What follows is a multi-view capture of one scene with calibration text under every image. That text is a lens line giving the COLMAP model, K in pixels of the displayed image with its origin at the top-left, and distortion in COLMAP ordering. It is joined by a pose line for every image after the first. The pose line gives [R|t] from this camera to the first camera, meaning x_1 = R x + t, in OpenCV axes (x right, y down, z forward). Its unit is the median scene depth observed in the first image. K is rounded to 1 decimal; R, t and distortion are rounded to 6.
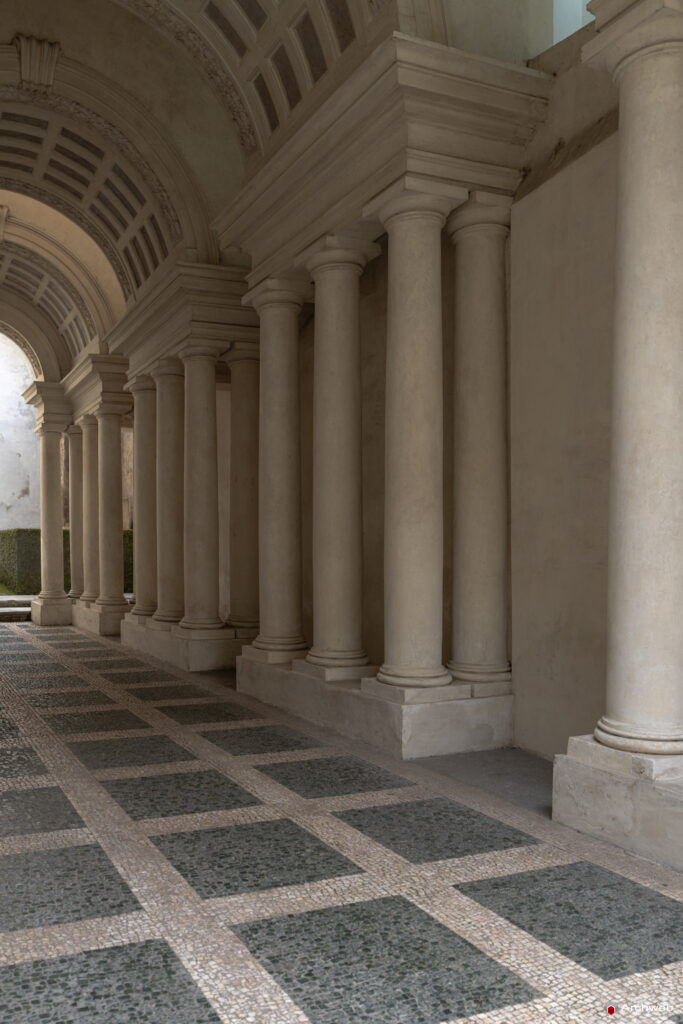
lens RADIAL K [[999.7, 0, 346.0], [0, 999.7, 592.6], [0, 0, 1]] dist [0.009359, -0.034680]
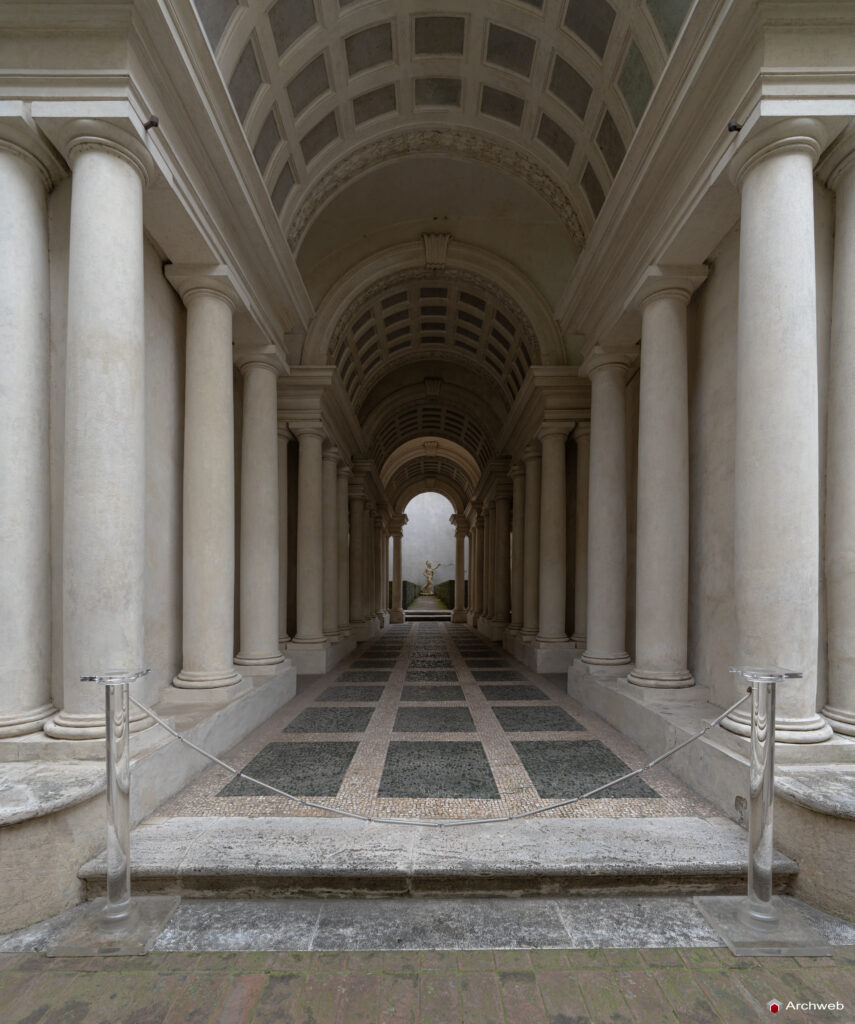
lens RADIAL K [[567.9, 0, 424.0], [0, 567.9, 578.6], [0, 0, 1]] dist [-0.002424, 0.001148]
pose [[0.881846, -0.020676, -0.471084, 0.342637], [-0.013971, 0.997454, -0.069931, 0.034593], [0.471330, 0.068250, 0.879312, -0.214768]]
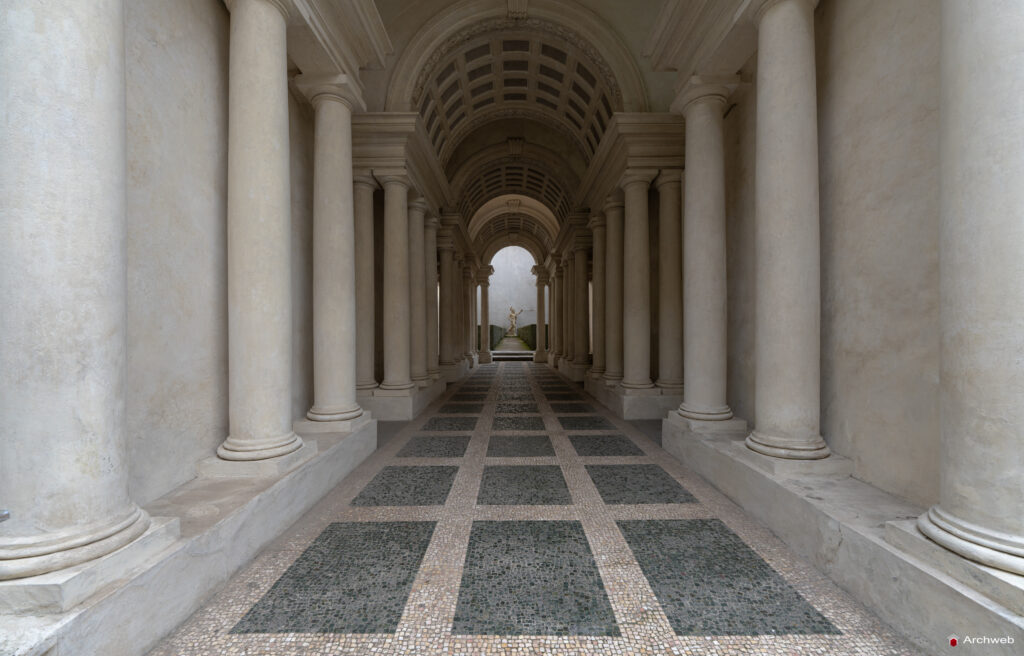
lens RADIAL K [[450.3, 0, 512.0], [0, 450.3, 328.0], [0, 0, 1]] dist [-0.001196, 0.000480]
pose [[0.885993, -0.020900, -0.463228, 0.241047], [-0.004747, 0.998522, -0.054133, 0.011217], [0.463675, 0.050160, 0.884584, -0.032329]]
